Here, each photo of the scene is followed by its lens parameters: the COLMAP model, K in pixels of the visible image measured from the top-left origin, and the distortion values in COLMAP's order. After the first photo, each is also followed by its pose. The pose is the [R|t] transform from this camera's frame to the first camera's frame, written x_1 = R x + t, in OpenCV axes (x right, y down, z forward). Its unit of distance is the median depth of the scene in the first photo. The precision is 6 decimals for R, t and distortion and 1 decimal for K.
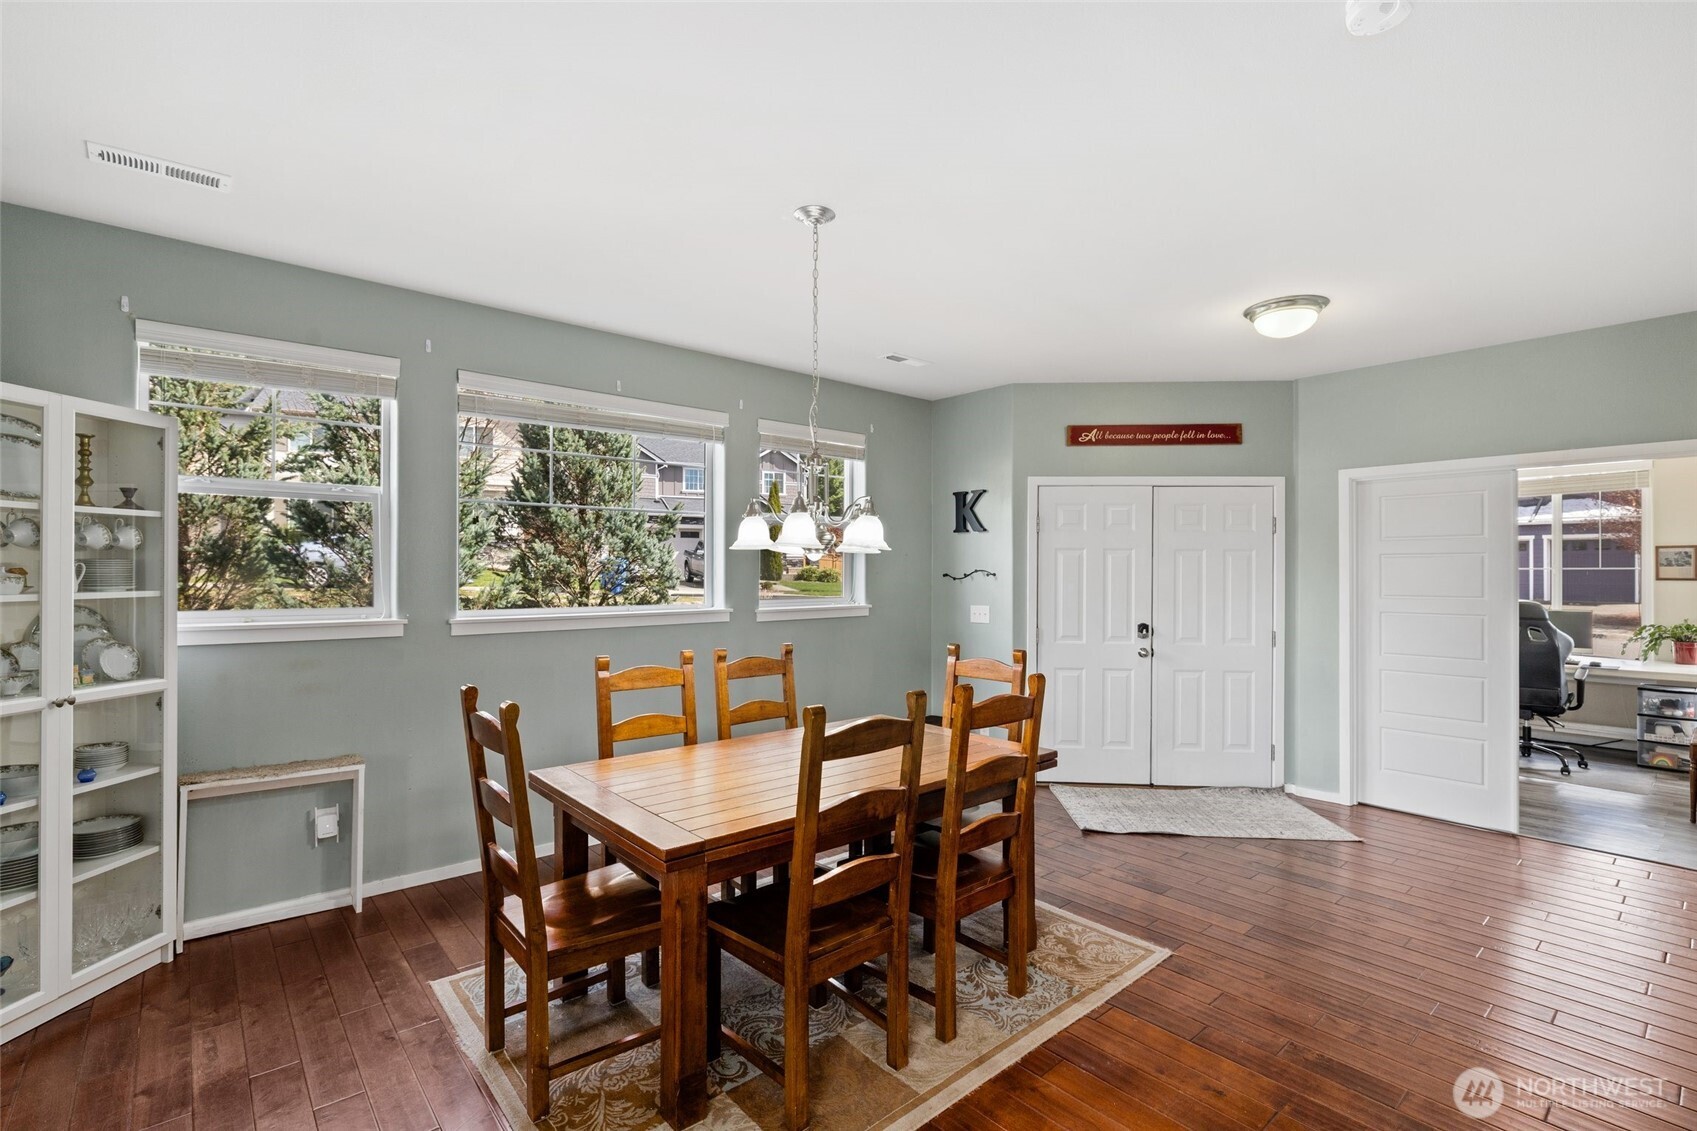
lens RADIAL K [[771.3, 0, 823.2], [0, 771.3, 576.4], [0, 0, 1]] dist [0.000234, 0.000034]
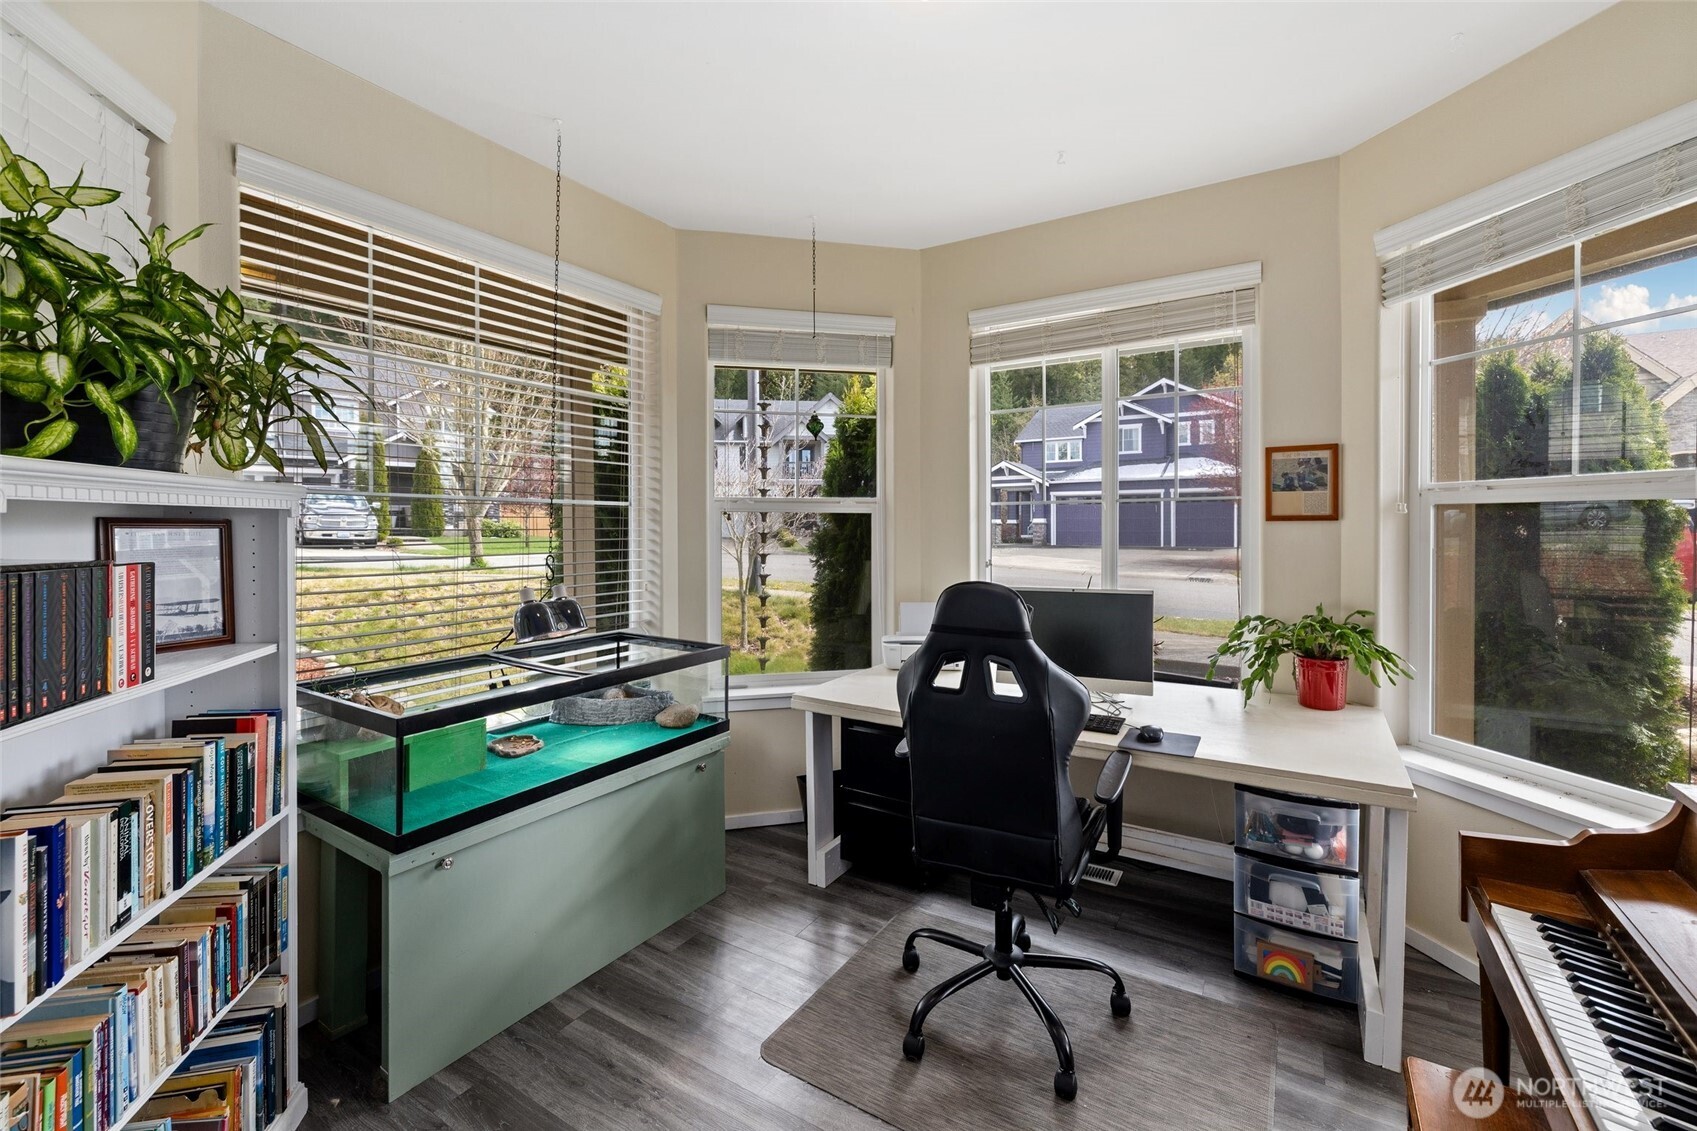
lens RADIAL K [[712.6, 0, 840.8], [0, 712.6, 545.8], [0, 0, 1]] dist [-0.000169, 0.000186]
pose [[0.953358, -0.015285, 0.301453, 0.717617], [0.008666, 0.999691, 0.023283, 0.008274], [-0.301716, -0.019585, 0.953197, 0.680271]]
